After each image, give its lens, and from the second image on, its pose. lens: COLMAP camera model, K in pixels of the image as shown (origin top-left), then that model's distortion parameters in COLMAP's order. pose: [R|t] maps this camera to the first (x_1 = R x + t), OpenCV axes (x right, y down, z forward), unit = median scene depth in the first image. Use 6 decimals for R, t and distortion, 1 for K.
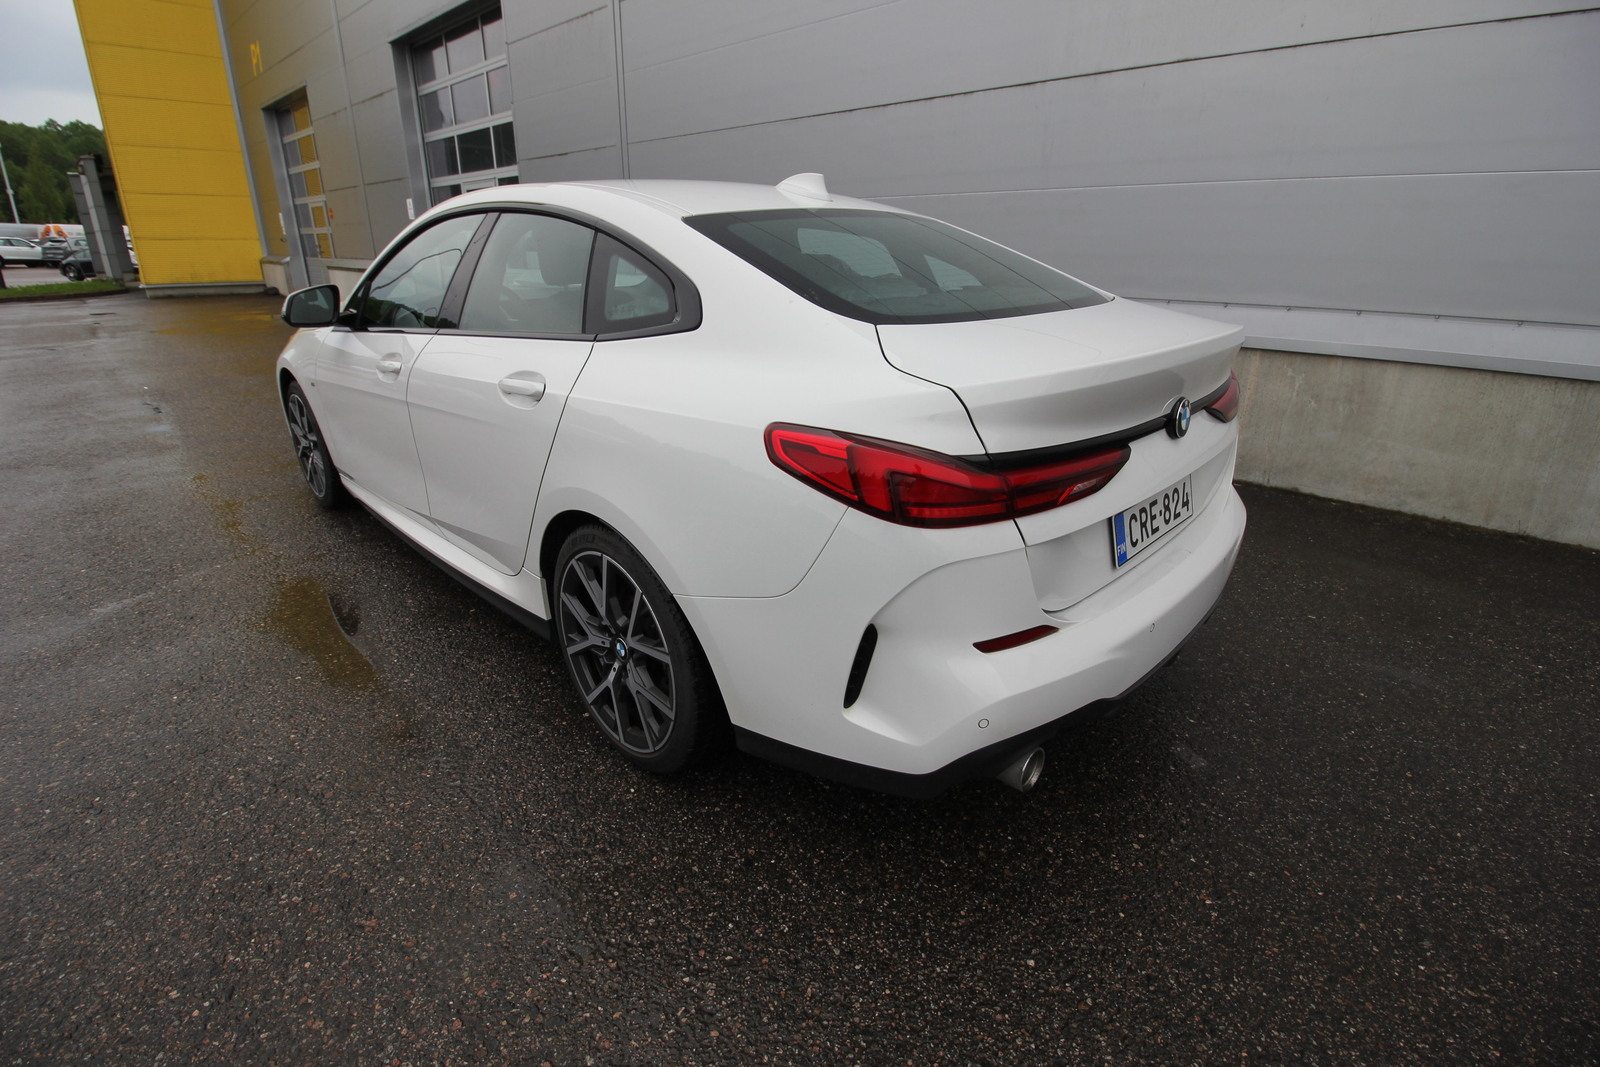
lens RADIAL K [[721.8, 0, 800.0], [0, 721.8, 533.5], [0, 0, 1]] dist [-0.010498, -0.004592]
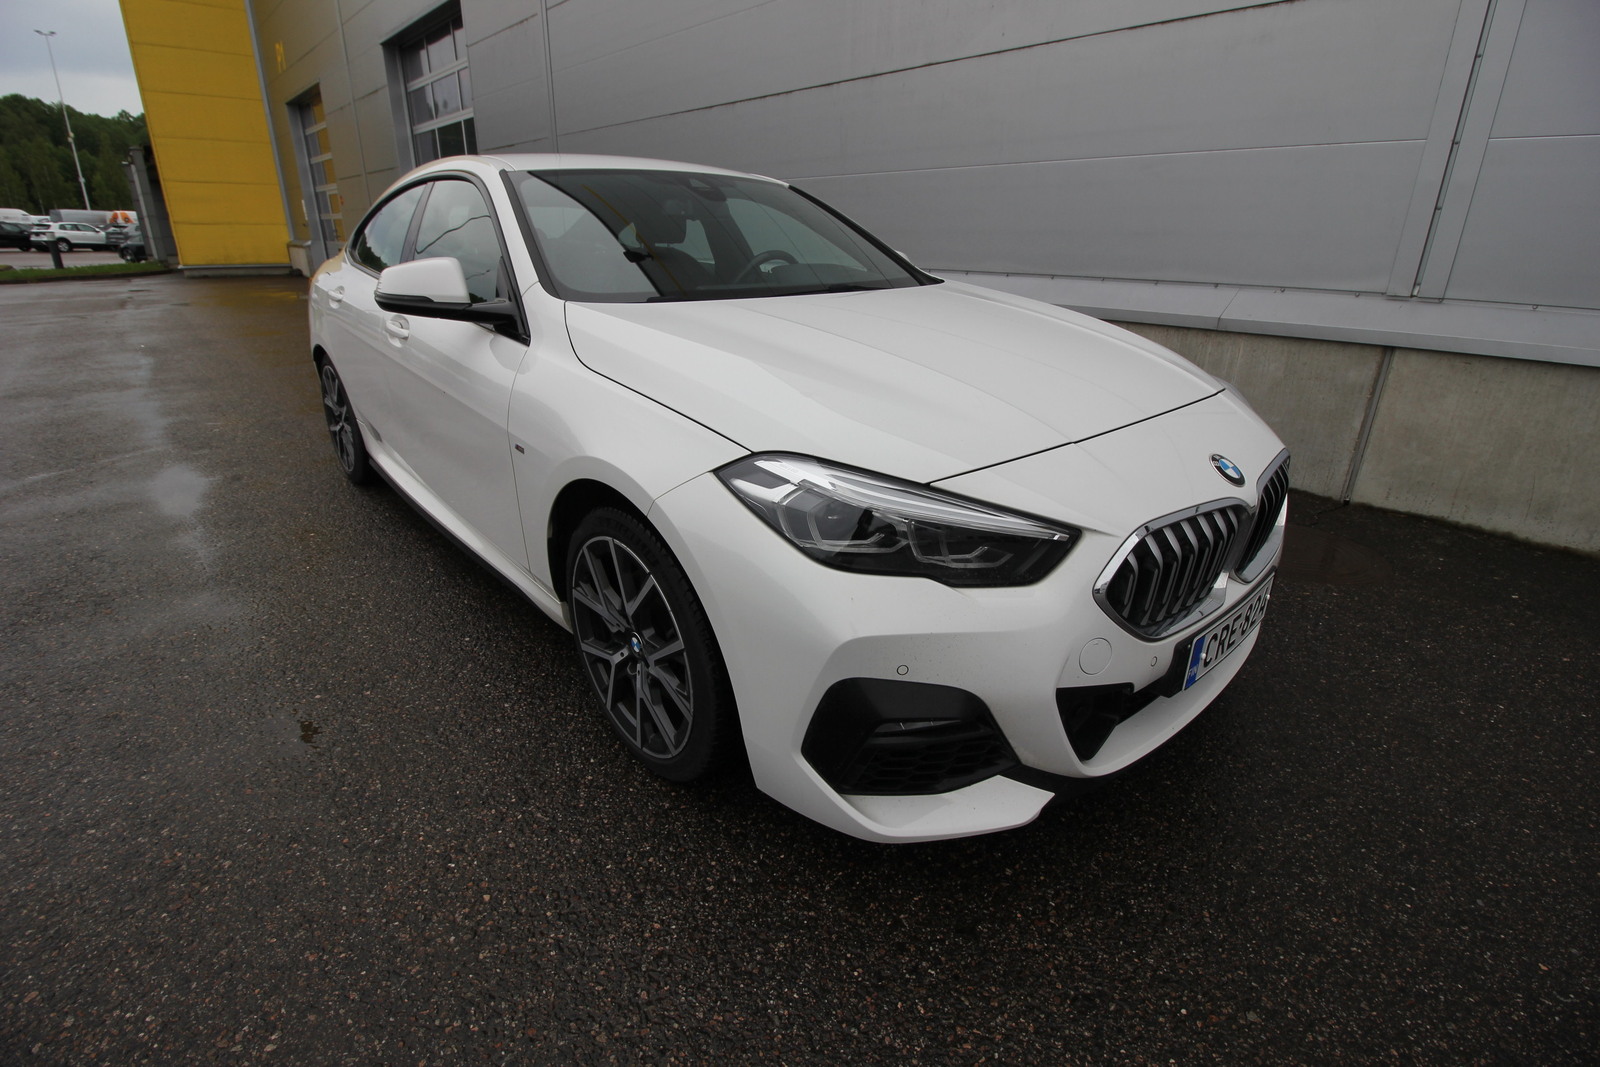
lens RADIAL K [[721.8, 0, 800.0], [0, 721.8, 533.5], [0, 0, 1]] dist [-0.010498, -0.004592]
pose [[0.998361, 0.025164, -0.051400, 0.093267], [-0.024565, 0.999623, 0.012242, 0.025467], [0.051689, -0.010959, 0.998603, -0.049373]]
